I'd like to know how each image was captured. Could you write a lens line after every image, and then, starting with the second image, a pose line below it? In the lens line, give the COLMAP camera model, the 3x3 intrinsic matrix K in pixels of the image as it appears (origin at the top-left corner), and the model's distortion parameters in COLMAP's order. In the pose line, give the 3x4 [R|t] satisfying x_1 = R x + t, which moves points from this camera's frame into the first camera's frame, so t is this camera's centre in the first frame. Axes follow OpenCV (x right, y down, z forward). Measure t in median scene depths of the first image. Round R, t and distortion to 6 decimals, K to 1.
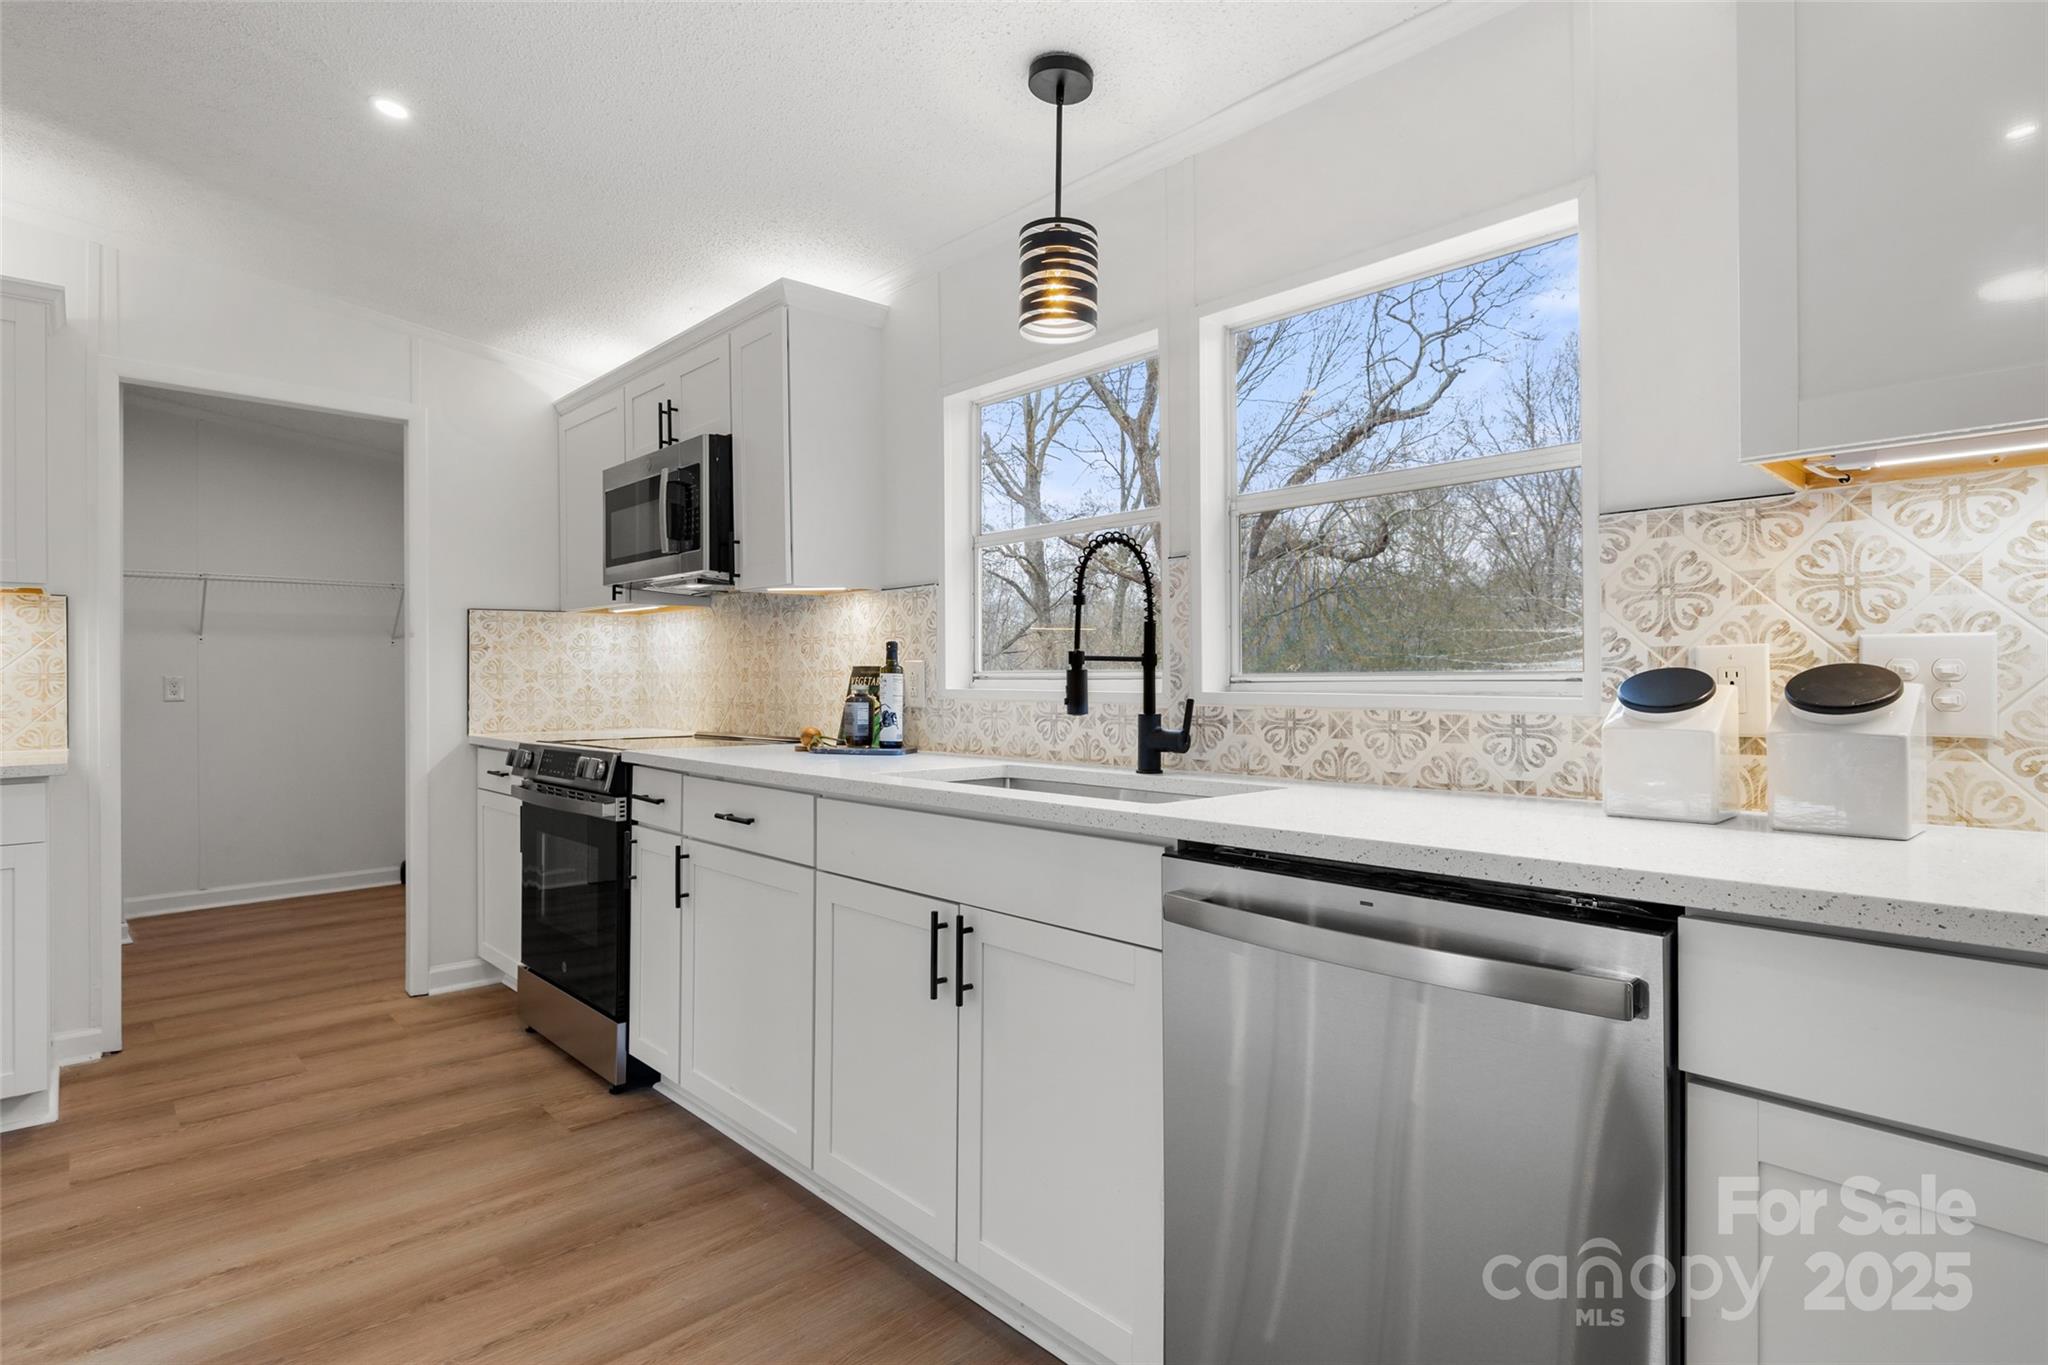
lens RADIAL K [[1009.9, 0, 1034.0], [0, 1009.9, 681.6], [0, 0, 1]] dist [-0.006959, -0.000614]
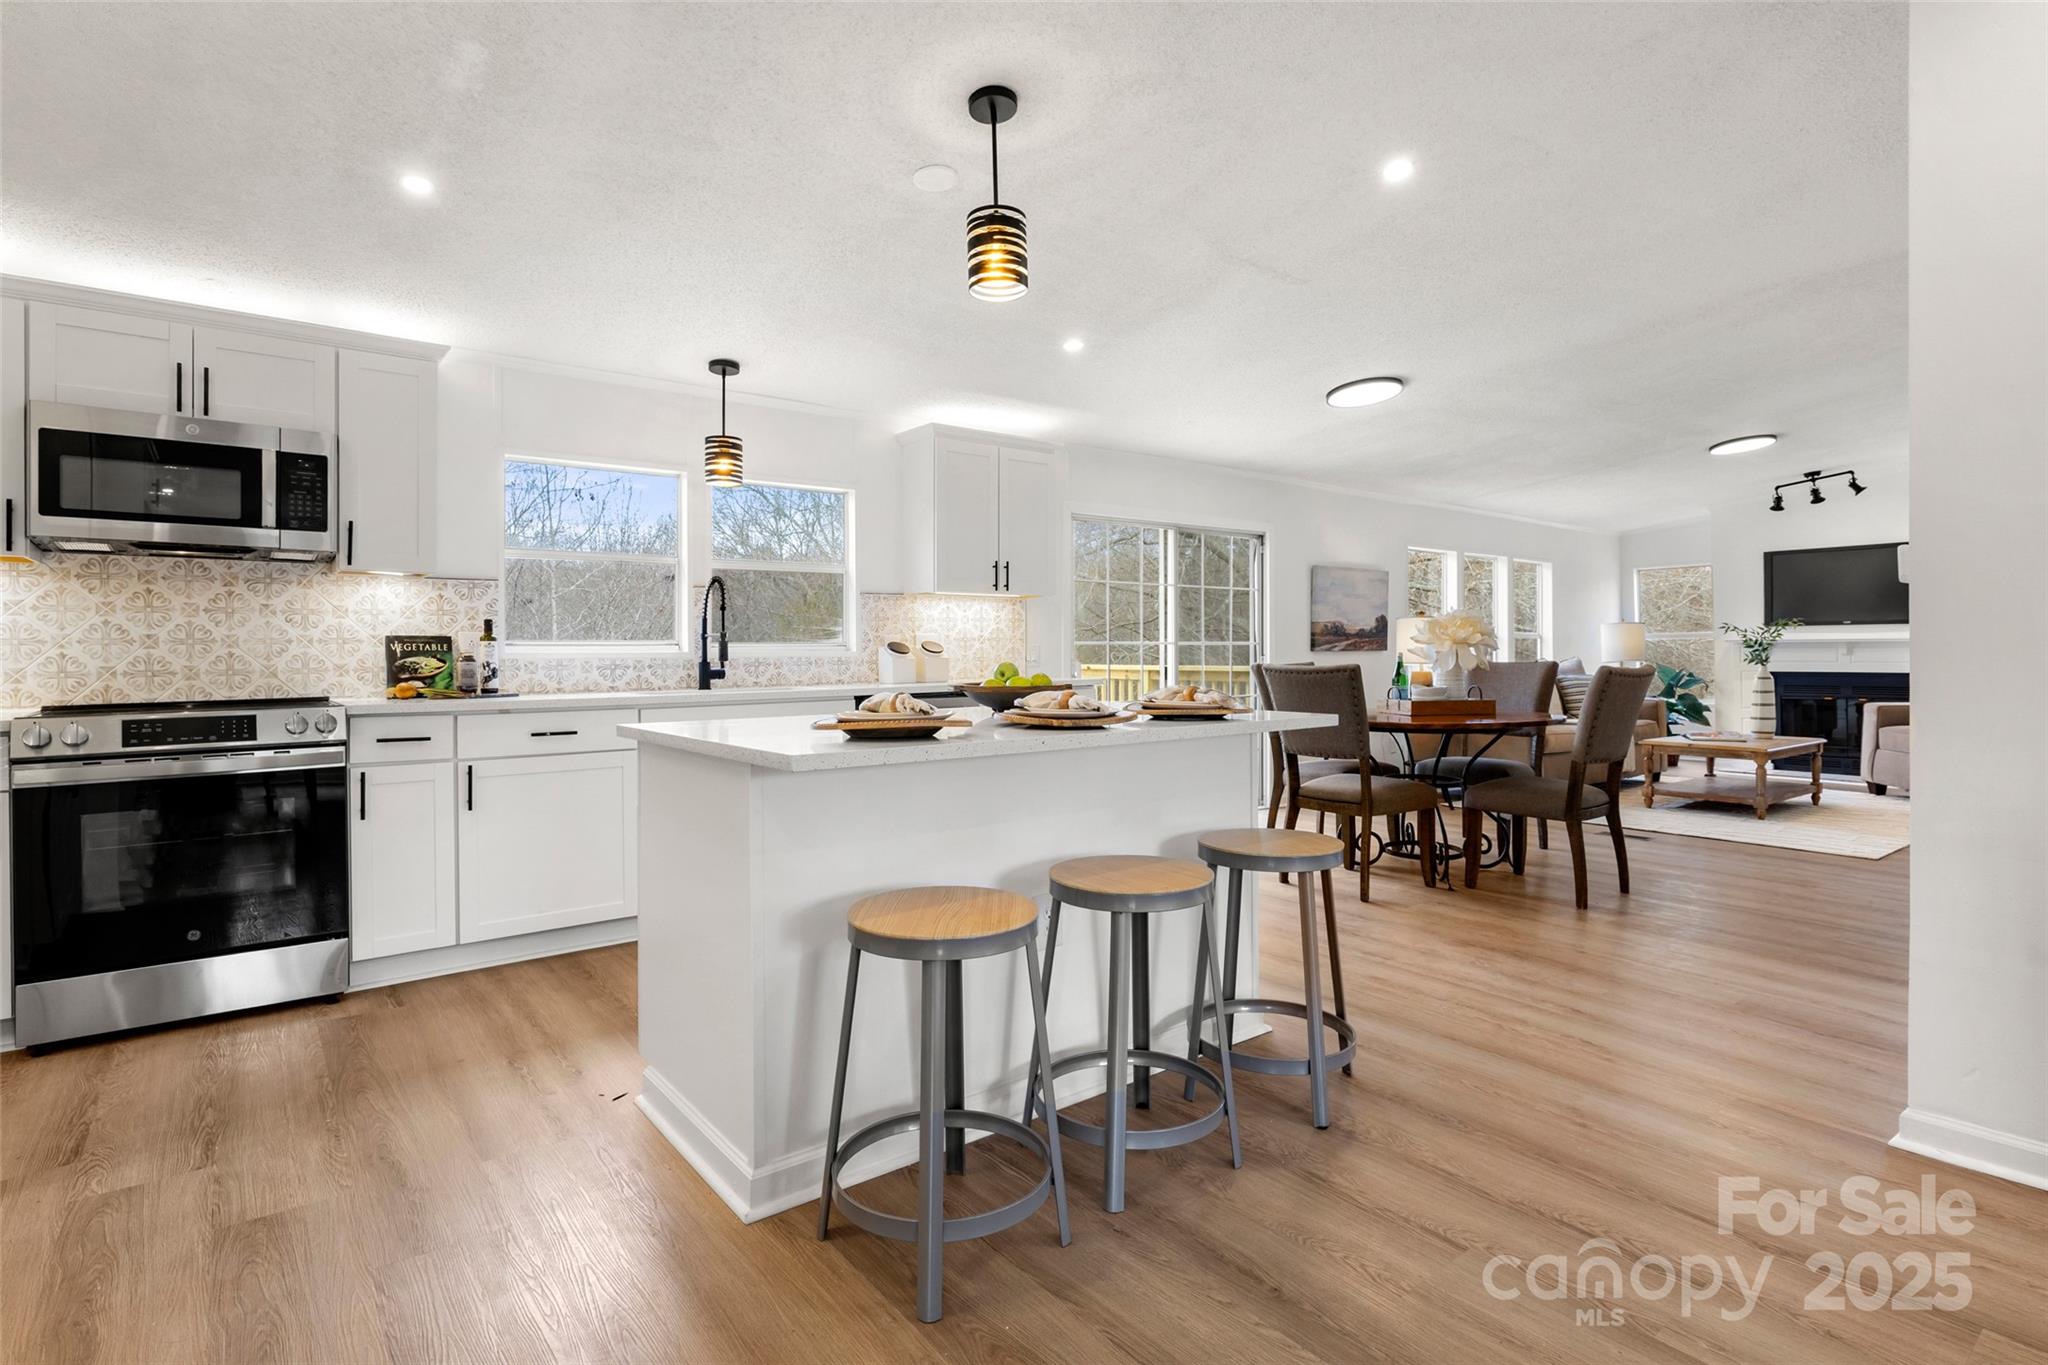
lens RADIAL K [[998.9, 0, 1026.3], [0, 998.9, 652.5], [0, 0, 1]] dist [-0.001877, 0.000296]
pose [[0.104427, -0.002155, 0.994530, -1.884737], [0.008281, 0.999965, 0.001297, 0.015727], [-0.994498, 0.008101, 0.104442, 0.116035]]
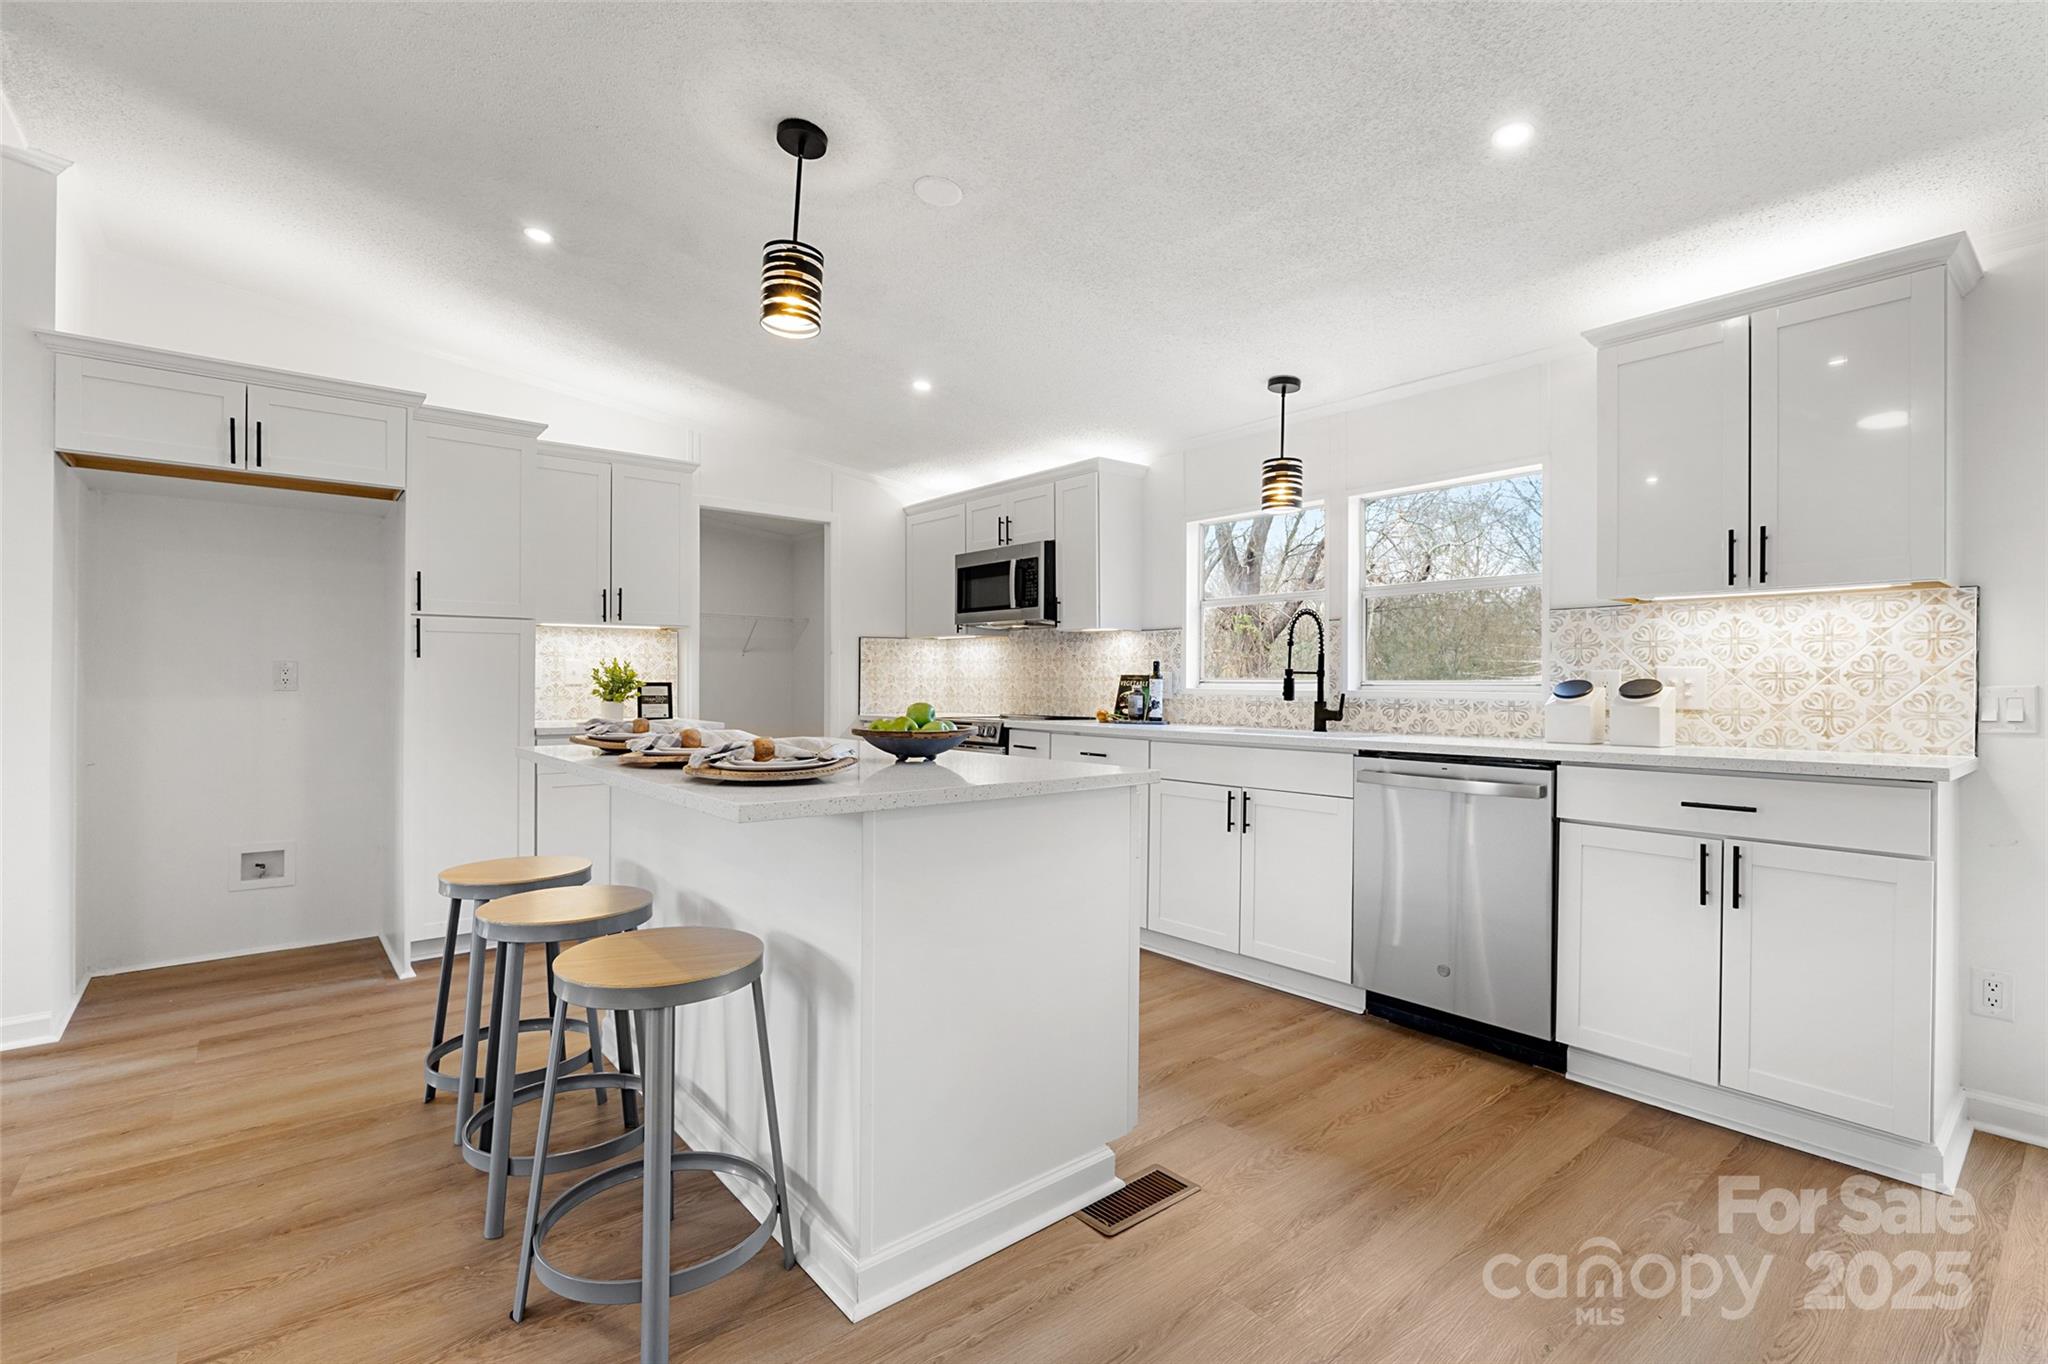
lens RADIAL K [[929.0, 0, 1031.1], [0, 929.0, 683.4], [0, 0, 1]] dist [-0.001375, -0.000025]
pose [[0.997981, 0.009062, -0.062858, -0.330207], [-0.009322, 0.999949, -0.003842, 0.009682], [0.062820, 0.004421, 0.998015, -0.822126]]
